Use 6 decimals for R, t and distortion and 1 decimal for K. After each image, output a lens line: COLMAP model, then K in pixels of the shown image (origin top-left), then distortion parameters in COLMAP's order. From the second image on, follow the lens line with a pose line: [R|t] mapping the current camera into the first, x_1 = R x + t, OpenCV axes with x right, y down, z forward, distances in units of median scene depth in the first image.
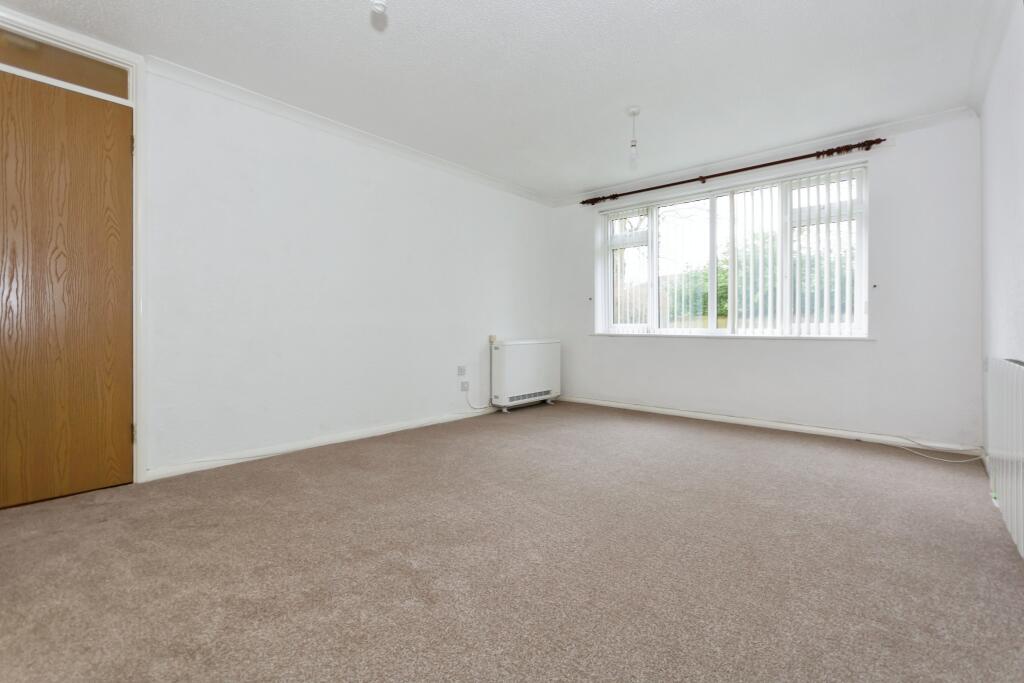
lens RADIAL K [[451.3, 0, 514.3], [0, 451.3, 336.4], [0, 0, 1]] dist [-0.000971, 0.000189]
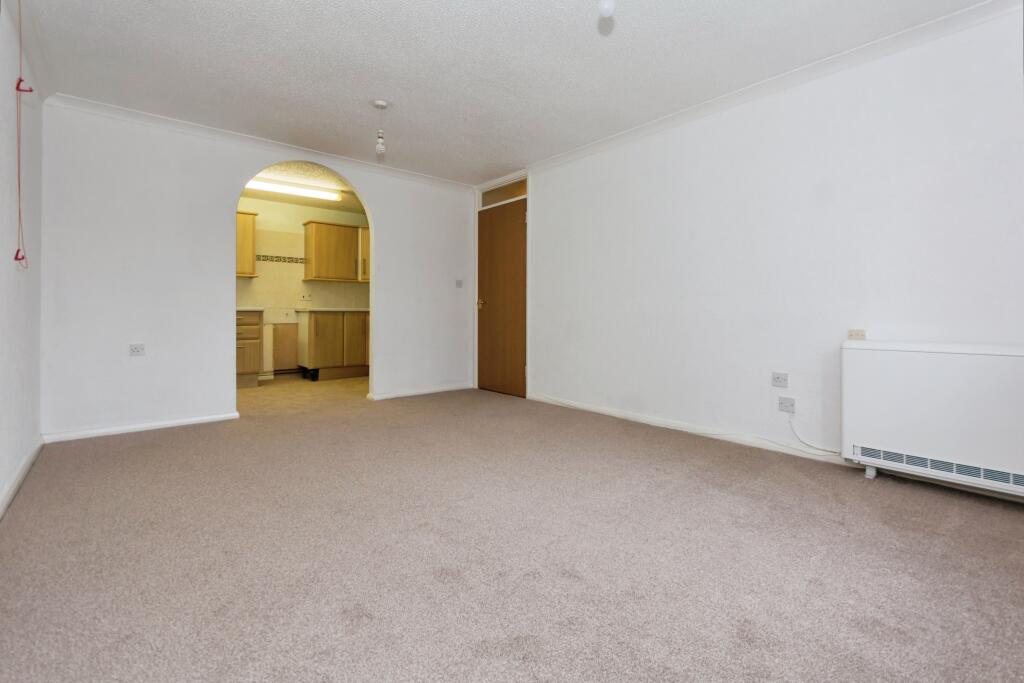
lens RADIAL K [[459.8, 0, 513.5], [0, 459.8, 321.3], [0, 0, 1]] dist [-0.000546, 0.000447]
pose [[-0.138584, 0.020954, -0.990129, 0.615357], [-0.003849, 0.999757, 0.021696, -0.023826], [0.990343, 0.006817, -0.138470, 0.716718]]
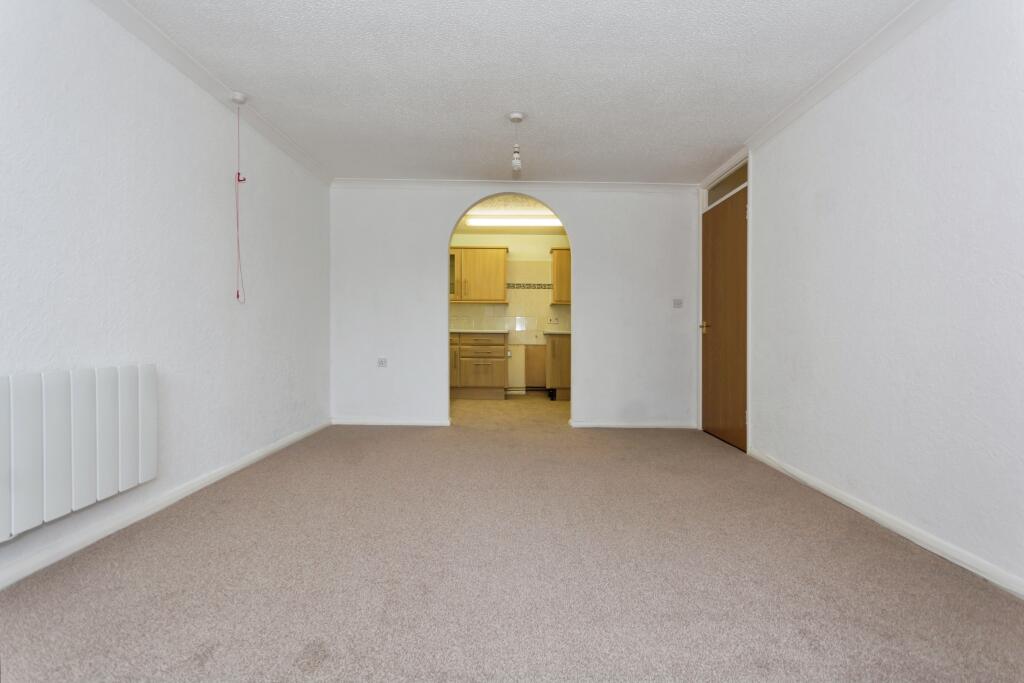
lens RADIAL K [[451.3, 0, 514.3], [0, 451.3, 336.4], [0, 0, 1]] dist [-0.000971, 0.000189]
pose [[-0.746431, -0.001722, -0.665461, 0.359013], [-0.013105, 0.999841, 0.012112, -0.029493], [0.665334, 0.017762, -0.746334, 0.925682]]
